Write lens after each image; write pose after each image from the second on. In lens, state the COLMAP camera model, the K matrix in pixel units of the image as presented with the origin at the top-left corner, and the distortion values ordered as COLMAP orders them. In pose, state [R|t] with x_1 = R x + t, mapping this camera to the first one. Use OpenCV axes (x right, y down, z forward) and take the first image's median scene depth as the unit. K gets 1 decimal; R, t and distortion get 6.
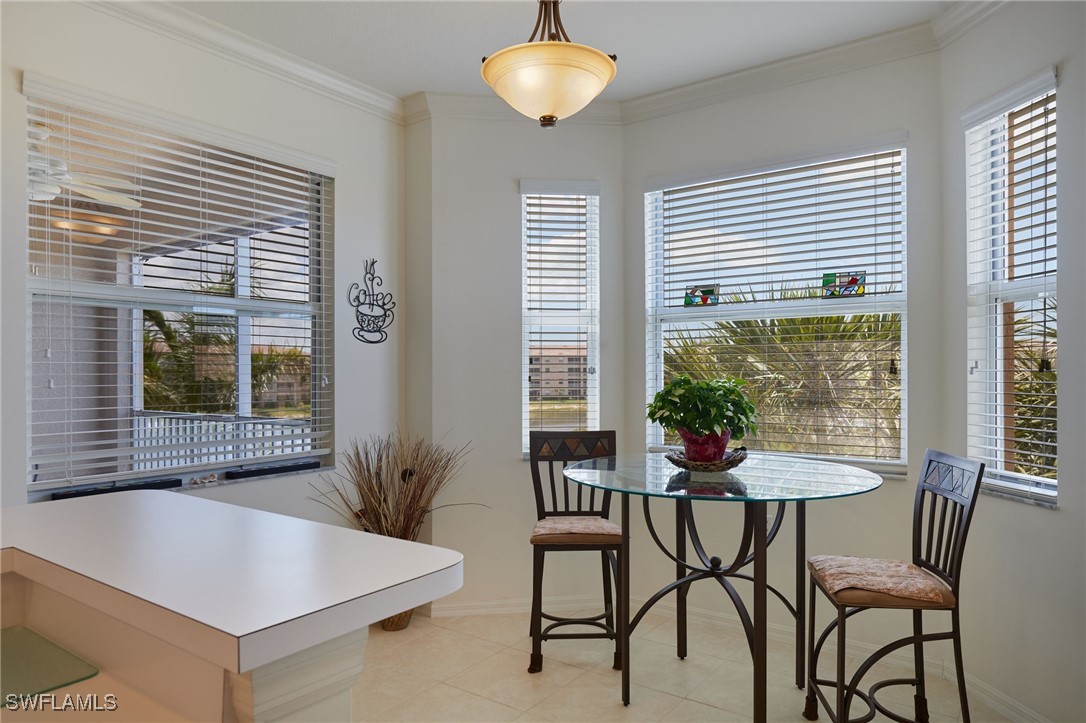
lens RADIAL K [[690.1, 0, 555.6], [0, 690.1, 383.0], [0, 0, 1]] dist [-0.006039, 0.000427]
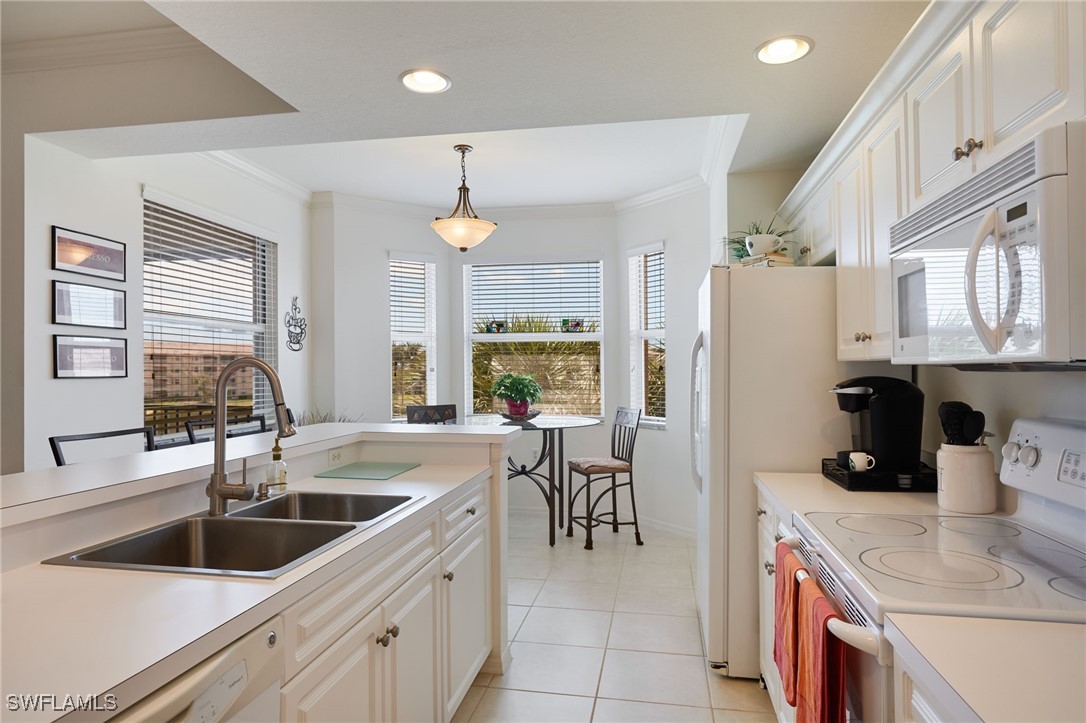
lens RADIAL K [[690.1, 0, 542.2], [0, 690.1, 361.1], [0, 0, 1]] dist [-0.006039, 0.000427]
pose [[0.896400, 0.009900, 0.443136, -0.508477], [0.003410, 0.999567, -0.029229, 0.012165], [-0.443234, 0.027711, 0.895978, -0.680452]]
